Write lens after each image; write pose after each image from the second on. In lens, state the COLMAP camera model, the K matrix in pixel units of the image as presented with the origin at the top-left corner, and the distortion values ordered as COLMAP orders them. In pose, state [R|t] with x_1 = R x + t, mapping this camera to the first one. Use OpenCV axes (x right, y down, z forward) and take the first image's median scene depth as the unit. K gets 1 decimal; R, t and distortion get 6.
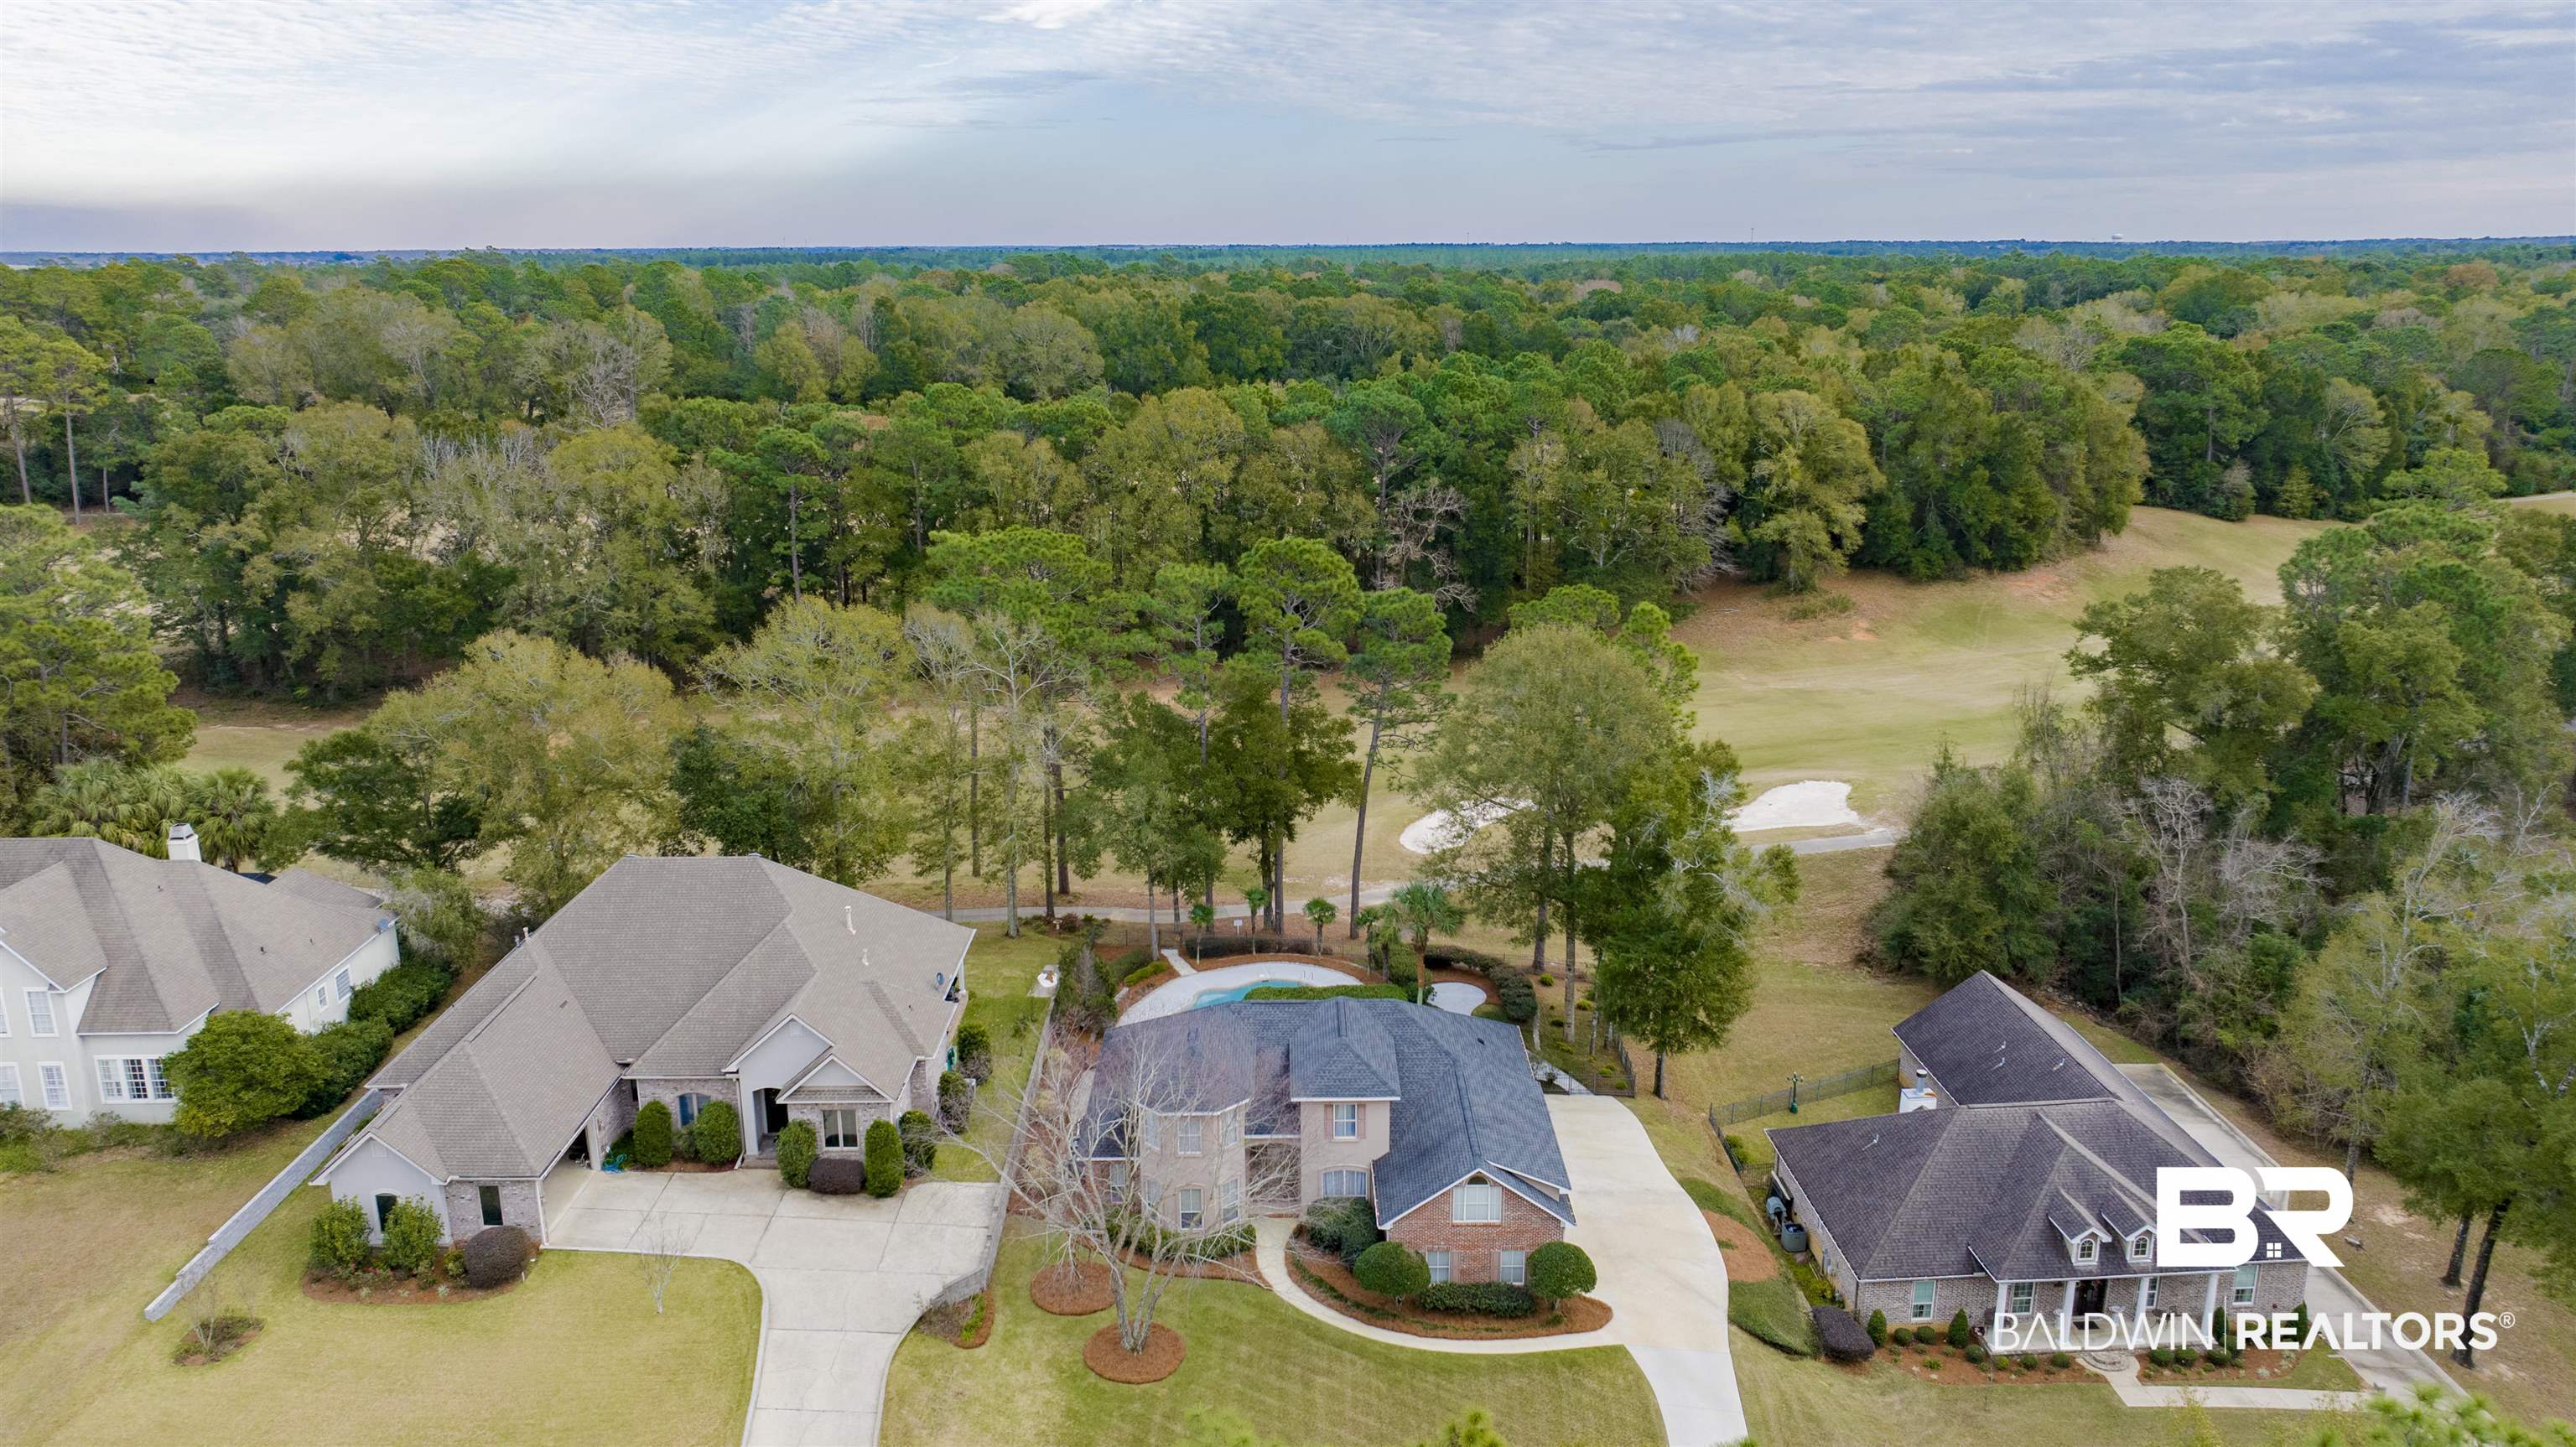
lens RADIAL K [[1803.8, 0, 1314.7], [0, 1803.8, 722.2], [0, 0, 1]] dist [-0.044842, 0.045845]
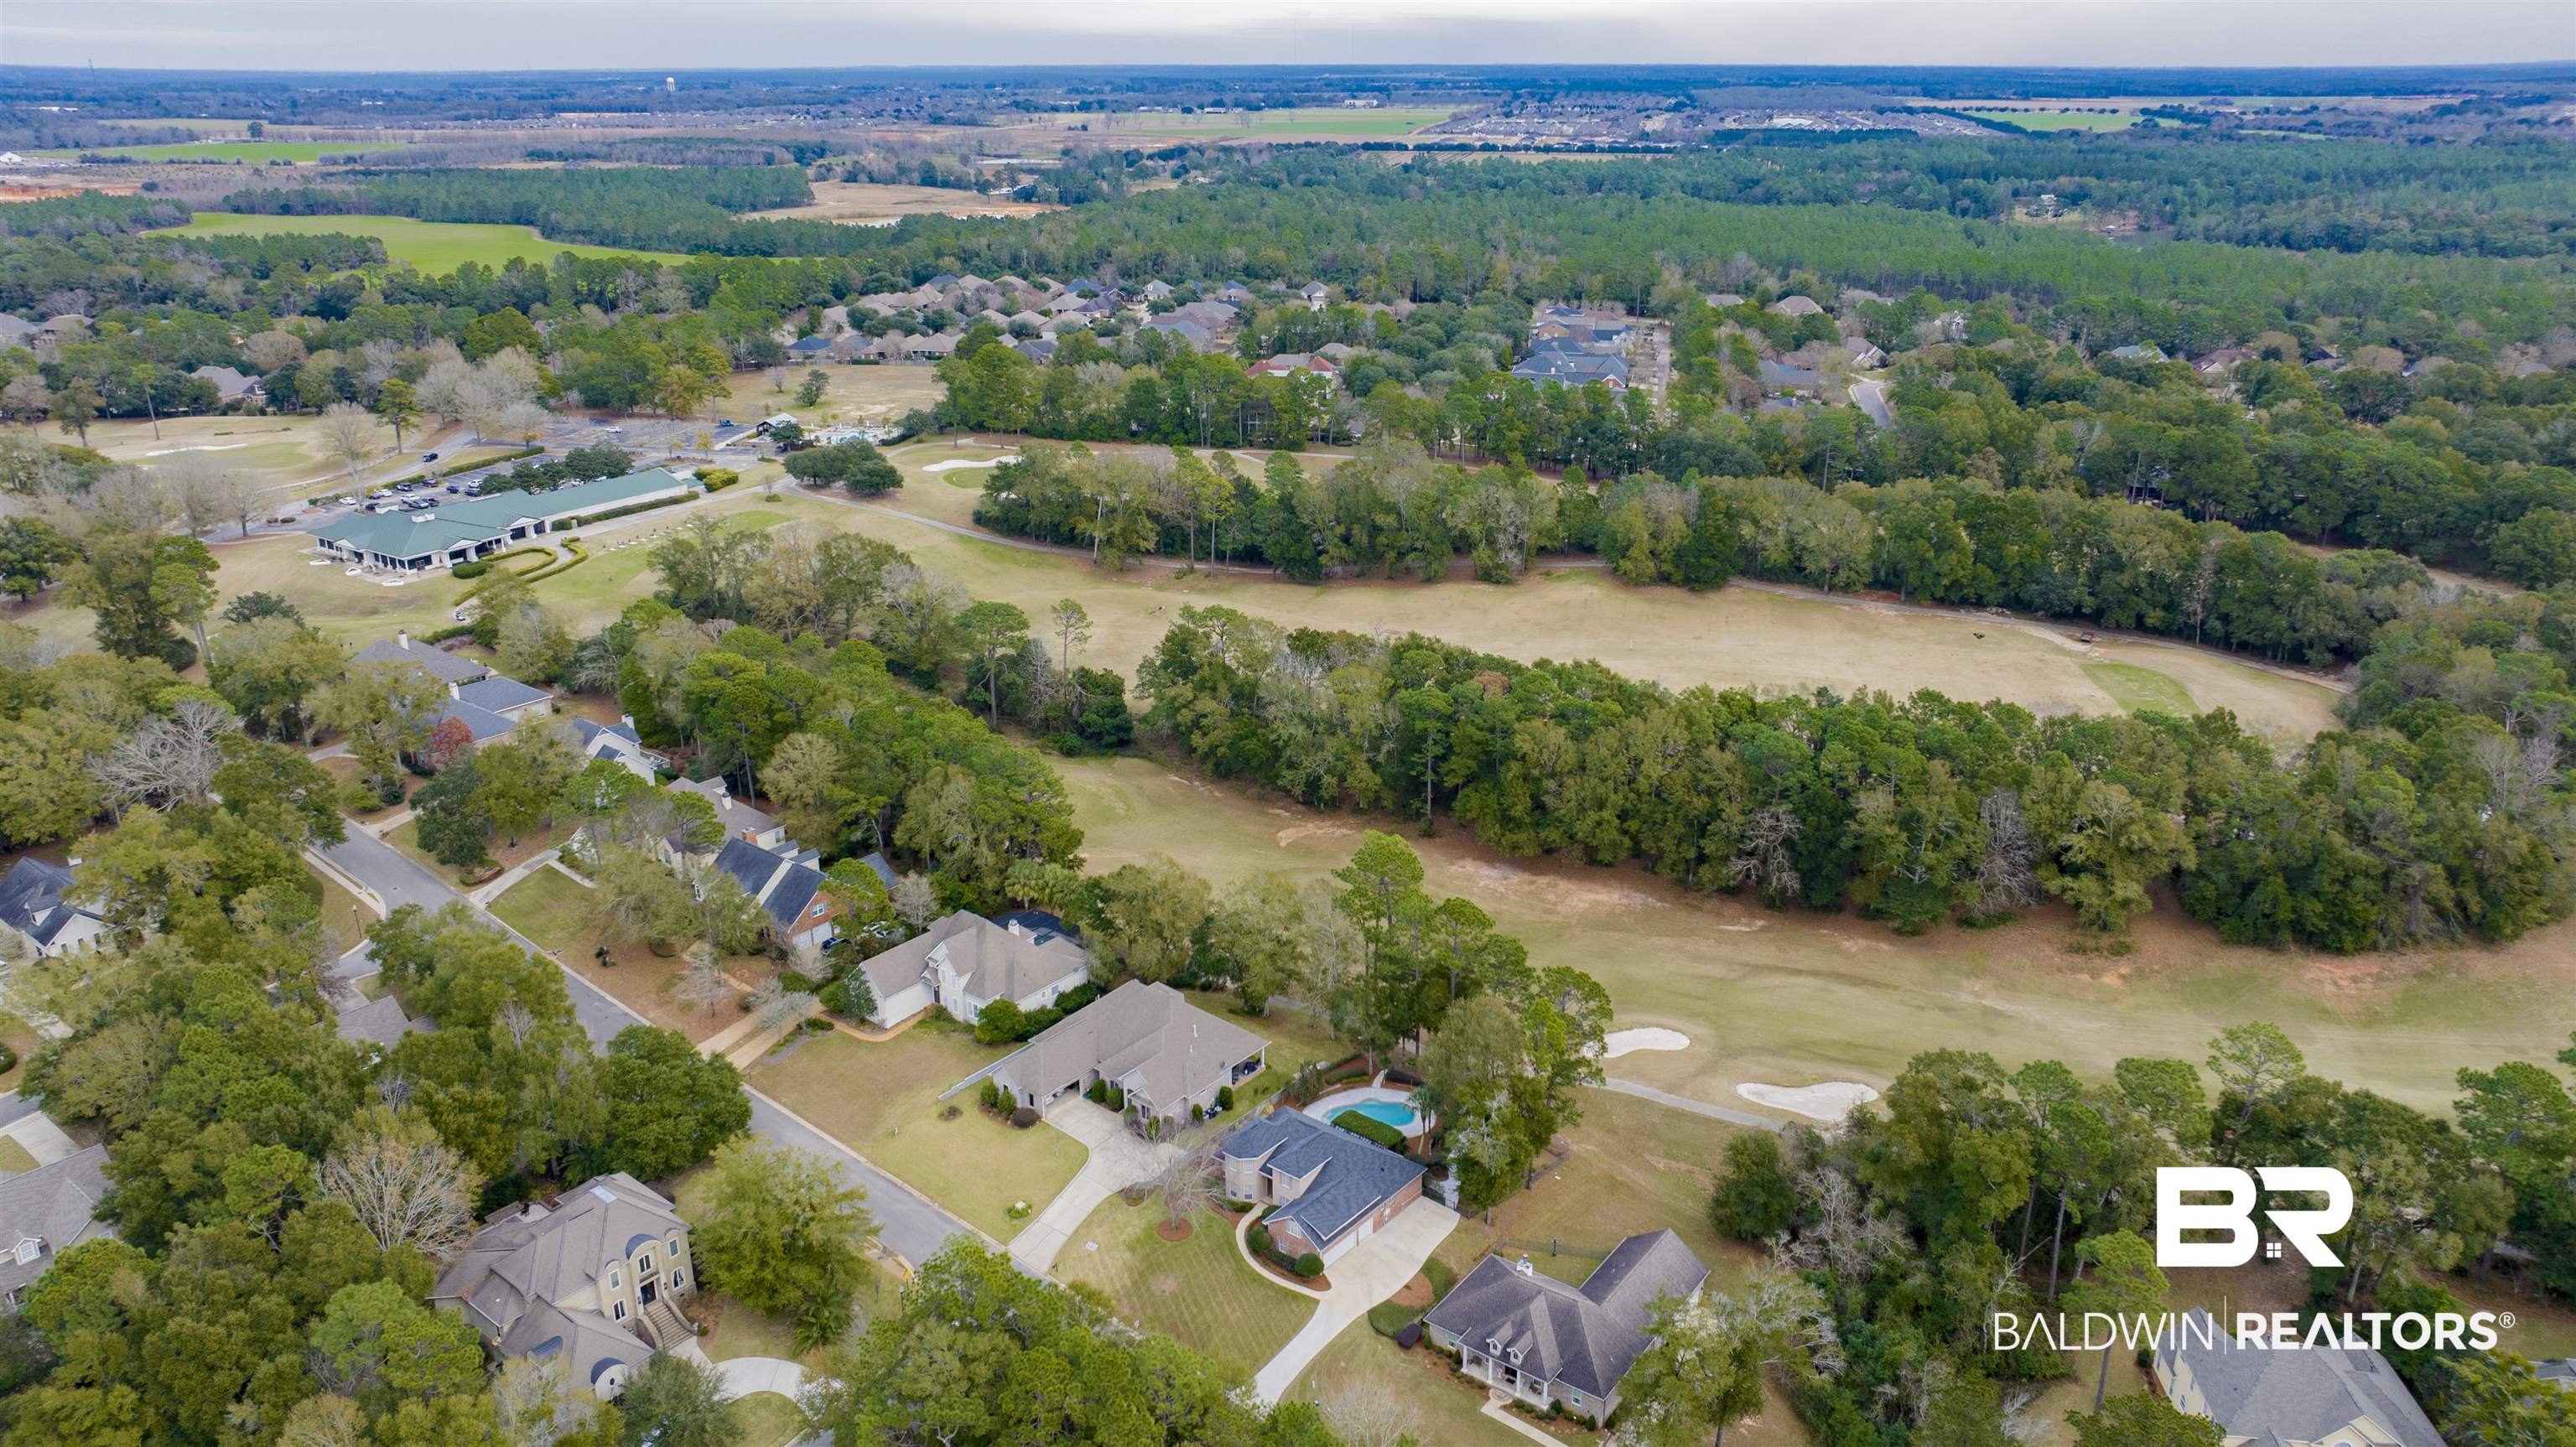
lens RADIAL K [[1797.8, 0, 1316.2], [0, 1797.8, 719.9], [0, 0, 1]] dist [-0.021635, -0.001742]
pose [[0.773472, 0.220396, -0.594279, 1.044874], [-0.165689, 0.975303, 0.146055, -0.583793], [0.611792, -0.014504, 0.790886, -0.719090]]
